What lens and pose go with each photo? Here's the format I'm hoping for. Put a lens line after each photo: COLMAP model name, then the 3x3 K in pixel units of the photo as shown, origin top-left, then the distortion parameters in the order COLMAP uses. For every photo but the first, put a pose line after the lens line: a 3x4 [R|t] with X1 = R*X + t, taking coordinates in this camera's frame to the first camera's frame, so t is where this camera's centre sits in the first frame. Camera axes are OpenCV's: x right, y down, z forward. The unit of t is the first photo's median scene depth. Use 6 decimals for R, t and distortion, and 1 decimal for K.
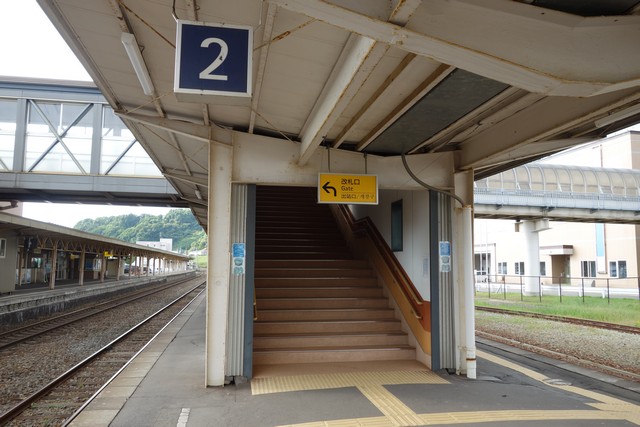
lens RADIAL K [[500.6, 0, 321.6], [0, 500.6, 212.9], [0, 0, 1]] dist [-0.001645, -0.007416]
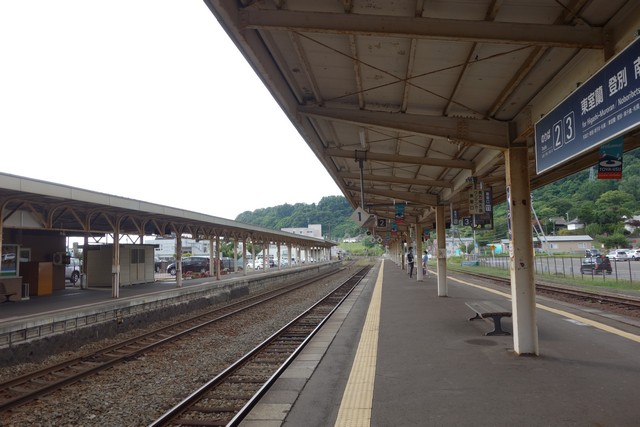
lens RADIAL K [[500.6, 0, 321.6], [0, 500.6, 212.9], [0, 0, 1]] dist [-0.001645, -0.007416]
pose [[0.952512, -0.051909, -0.300044, -0.121697], [0.059764, 0.998067, 0.017055, 0.067182], [0.298579, -0.034177, 0.953773, 0.623148]]
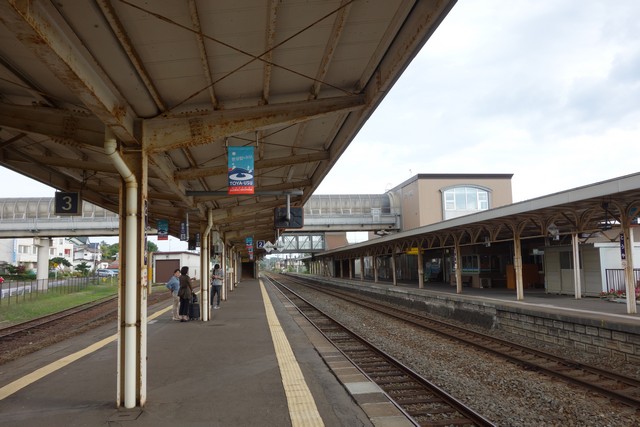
lens RADIAL K [[500.6, 0, 321.6], [0, 500.6, 212.9], [0, 0, 1]] dist [-0.001645, -0.007416]
pose [[-0.998451, 0.020657, 0.051668, -0.299520], [0.009391, 0.977776, -0.209440, 0.168676], [-0.054846, -0.208630, -0.976455, 1.607338]]
